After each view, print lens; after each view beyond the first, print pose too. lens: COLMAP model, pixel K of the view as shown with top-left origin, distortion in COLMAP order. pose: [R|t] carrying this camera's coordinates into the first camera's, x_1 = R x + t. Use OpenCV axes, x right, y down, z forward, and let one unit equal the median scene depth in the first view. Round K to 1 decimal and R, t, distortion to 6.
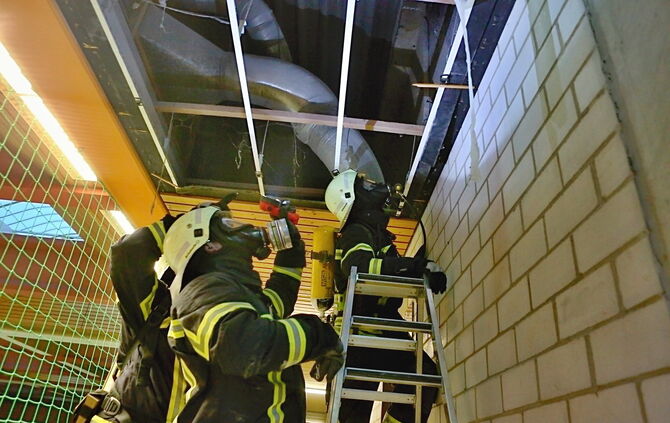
lens RADIAL K [[480.0, 0, 337.7], [0, 480.0, 209.7], [0, 0, 1]] dist [-0.059215, 0.024401]
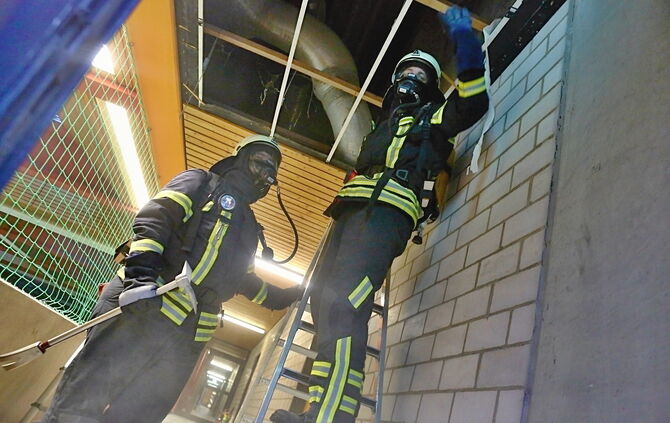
lens RADIAL K [[480.0, 0, 349.3], [0, 480.0, 210.4], [0, 0, 1]] dist [-0.059215, 0.024401]
pose [[0.952012, 0.286953, 0.106452, -0.067358], [-0.294029, 0.954048, 0.057789, 0.035778], [-0.084977, -0.086316, 0.992637, -0.211189]]
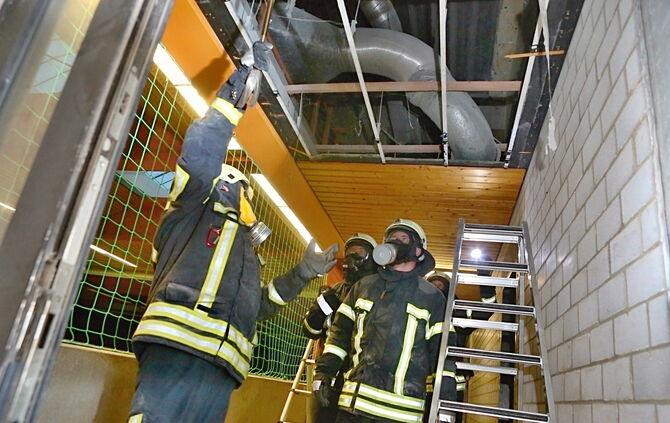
lens RADIAL K [[480.0, 0, 337.3], [0, 480.0, 210.4], [0, 0, 1]] dist [-0.059215, 0.024401]
pose [[0.963967, -0.049794, -0.261321, 0.044048], [0.079985, 0.991123, 0.106192, -0.045347], [0.253713, -0.123267, 0.959393, -0.193218]]
